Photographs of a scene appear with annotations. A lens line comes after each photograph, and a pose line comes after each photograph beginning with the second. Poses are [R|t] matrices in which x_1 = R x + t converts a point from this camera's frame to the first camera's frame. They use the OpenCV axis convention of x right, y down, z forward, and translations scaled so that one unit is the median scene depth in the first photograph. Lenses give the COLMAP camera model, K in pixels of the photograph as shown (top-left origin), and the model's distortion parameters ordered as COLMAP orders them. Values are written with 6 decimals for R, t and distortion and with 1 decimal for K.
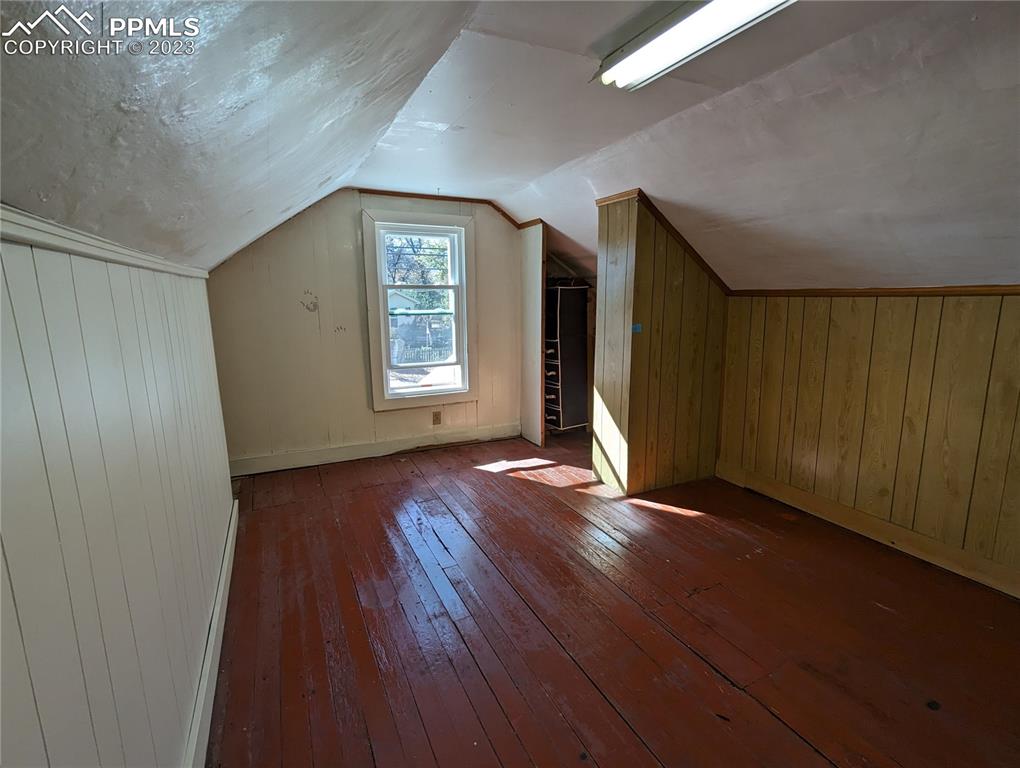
lens RADIAL K [[484.1, 0, 510.0], [0, 484.1, 382.0], [0, 0, 1]] dist [-0.002461, 0.000238]
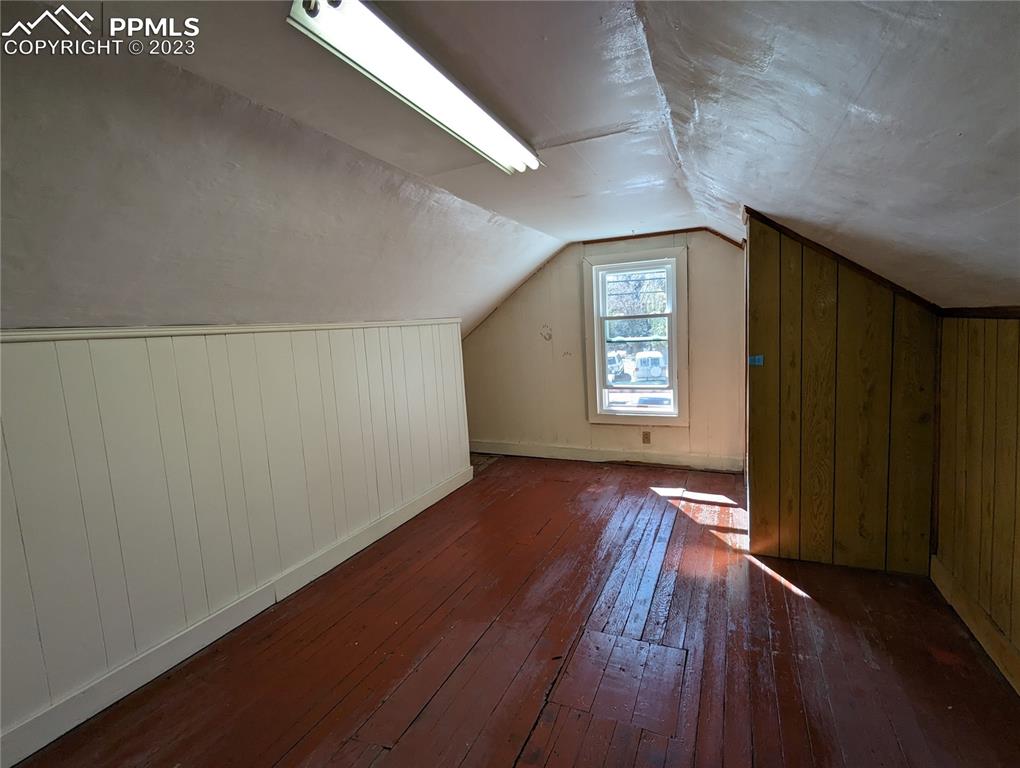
lens RADIAL K [[484.1, 0, 509.9], [0, 484.1, 382.4], [0, 0, 1]] dist [-0.002461, 0.000238]
pose [[0.633530, 0.061608, -0.771262, 0.507974], [-0.088695, 0.996036, 0.006706, -0.029356], [0.768618, 0.064158, 0.636483, 0.084208]]
